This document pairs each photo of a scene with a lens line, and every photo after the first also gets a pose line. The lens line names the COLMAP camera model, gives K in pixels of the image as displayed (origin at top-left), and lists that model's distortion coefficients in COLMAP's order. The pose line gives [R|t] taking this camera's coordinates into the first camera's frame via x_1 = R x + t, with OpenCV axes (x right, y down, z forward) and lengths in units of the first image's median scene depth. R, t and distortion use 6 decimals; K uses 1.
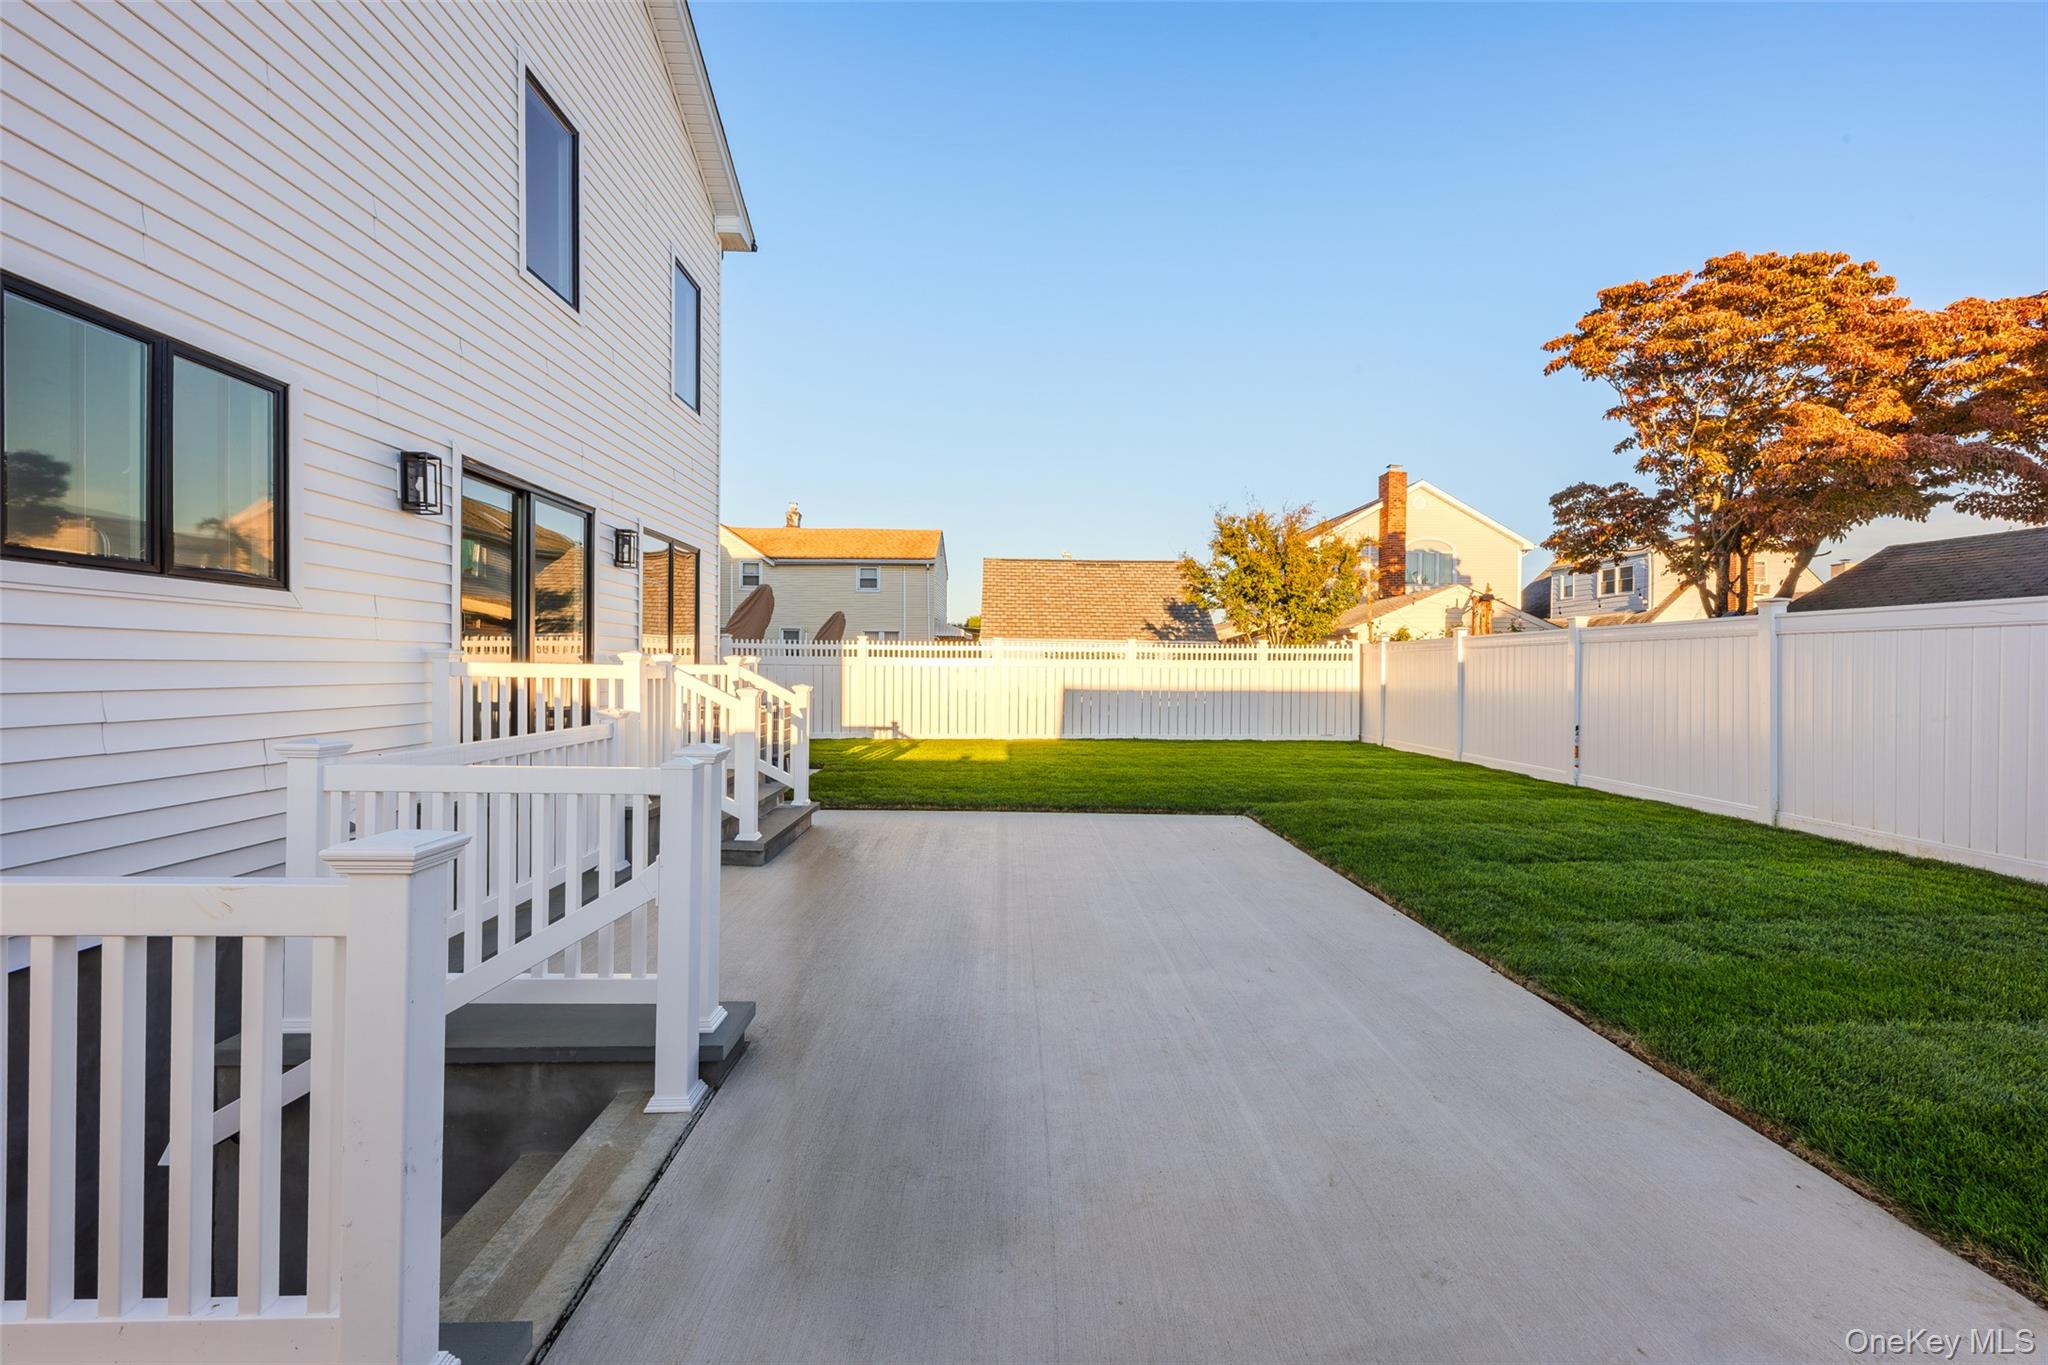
lens RADIAL K [[825.8, 0, 1023.7], [0, 825.8, 680.4], [0, 0, 1]] dist [0.009482, 0.000485]
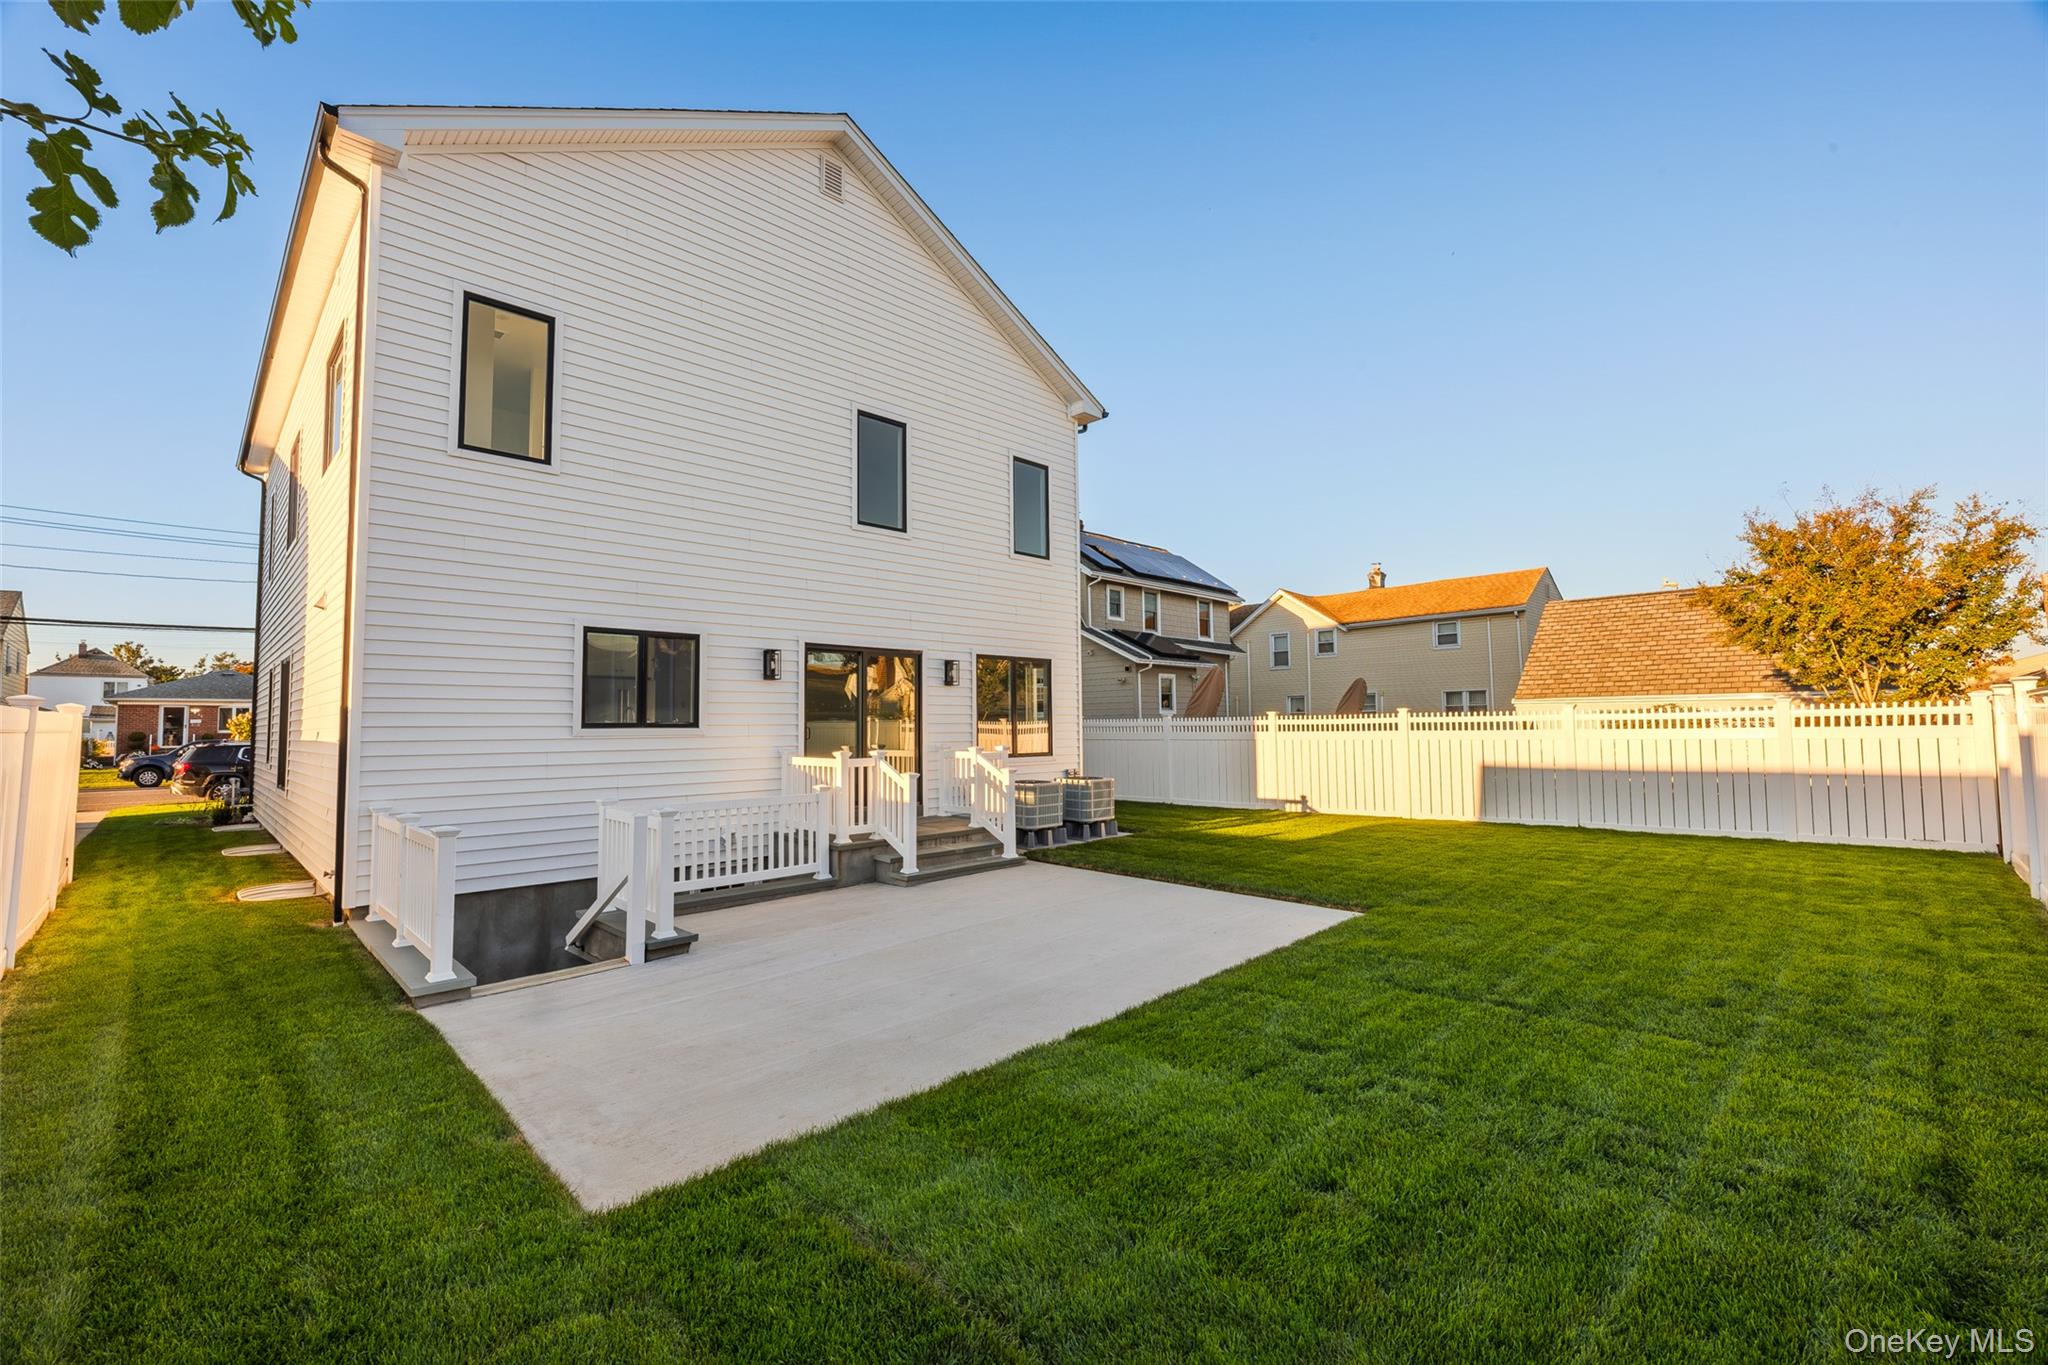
lens RADIAL K [[863.5, 0, 1019.9], [0, 863.5, 675.8], [0, 0, 1]] dist [0.003180, 0.000015]
pose [[0.671149, -0.064500, -0.738511, 0.502166], [0.009941, 0.996901, -0.078033, -0.021221], [0.741256, 0.045030, 0.669710, 0.035588]]
